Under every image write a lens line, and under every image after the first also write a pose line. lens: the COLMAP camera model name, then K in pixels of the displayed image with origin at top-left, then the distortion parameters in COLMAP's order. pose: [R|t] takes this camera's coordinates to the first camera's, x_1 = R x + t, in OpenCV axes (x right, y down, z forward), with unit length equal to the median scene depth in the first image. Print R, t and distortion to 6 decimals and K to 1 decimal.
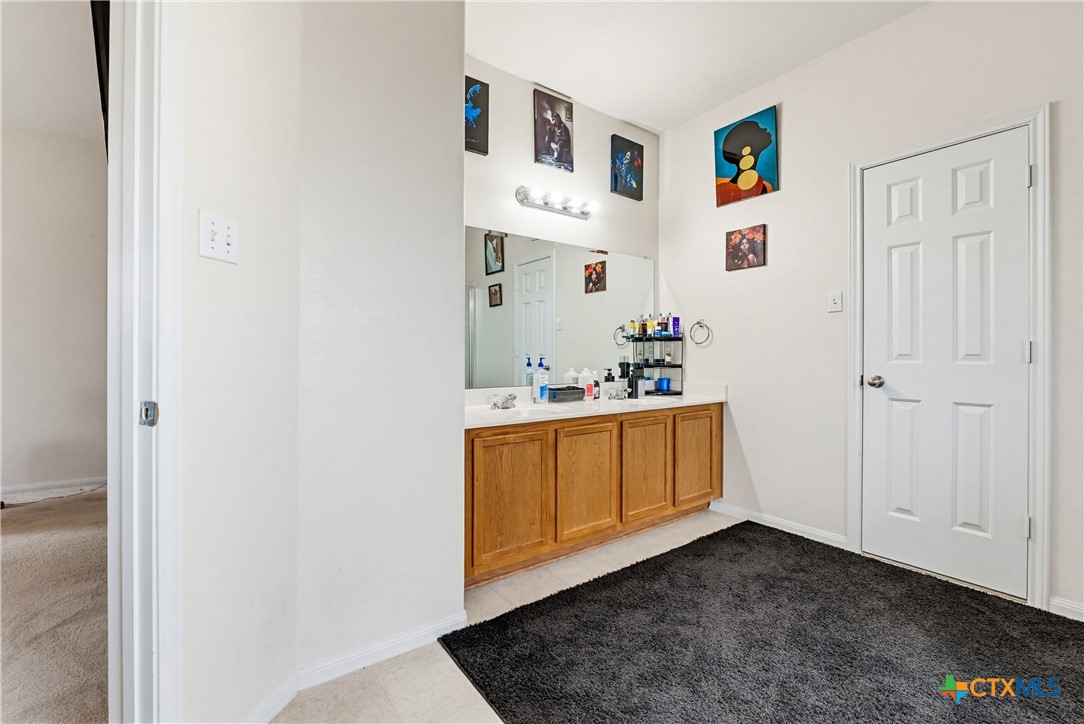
lens RADIAL K [[461.0, 0, 539.7], [0, 461.0, 359.3], [0, 0, 1]] dist [-0.006164, -0.000582]
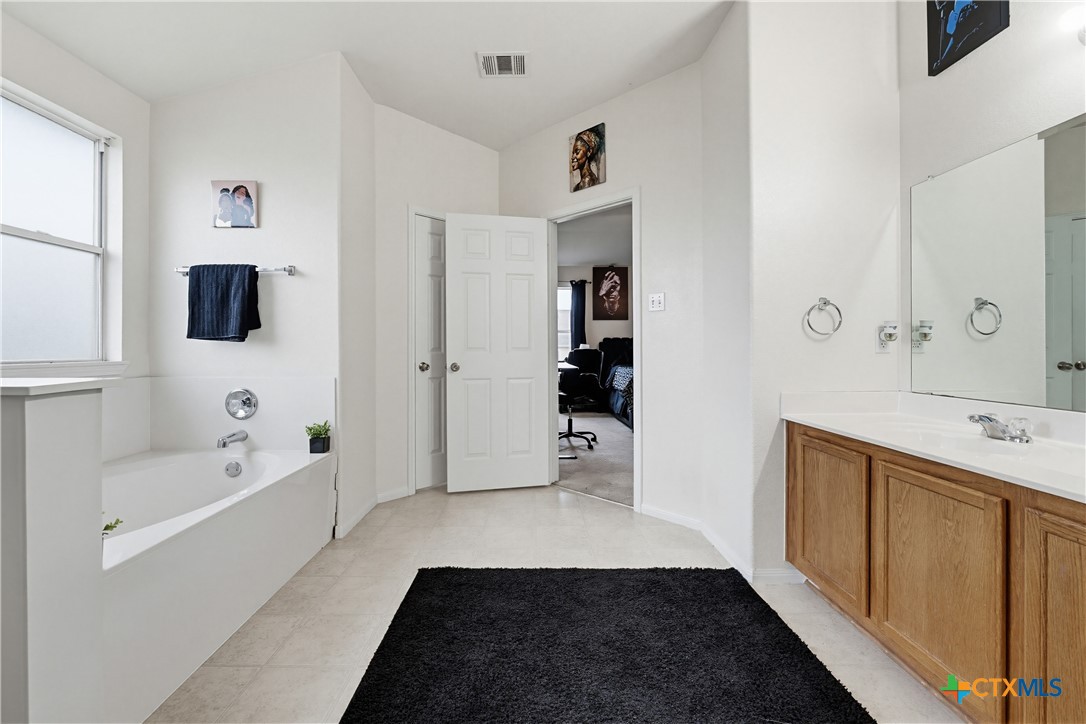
lens RADIAL K [[461.9, 0, 540.7], [0, 461.9, 359.3], [0, 0, 1]] dist [-0.006164, -0.000582]
pose [[-0.579009, 0.020635, -0.815060, 1.020070], [-0.004163, 0.999592, 0.028265, -0.013291], [0.815310, 0.019759, -0.578687, 1.155189]]
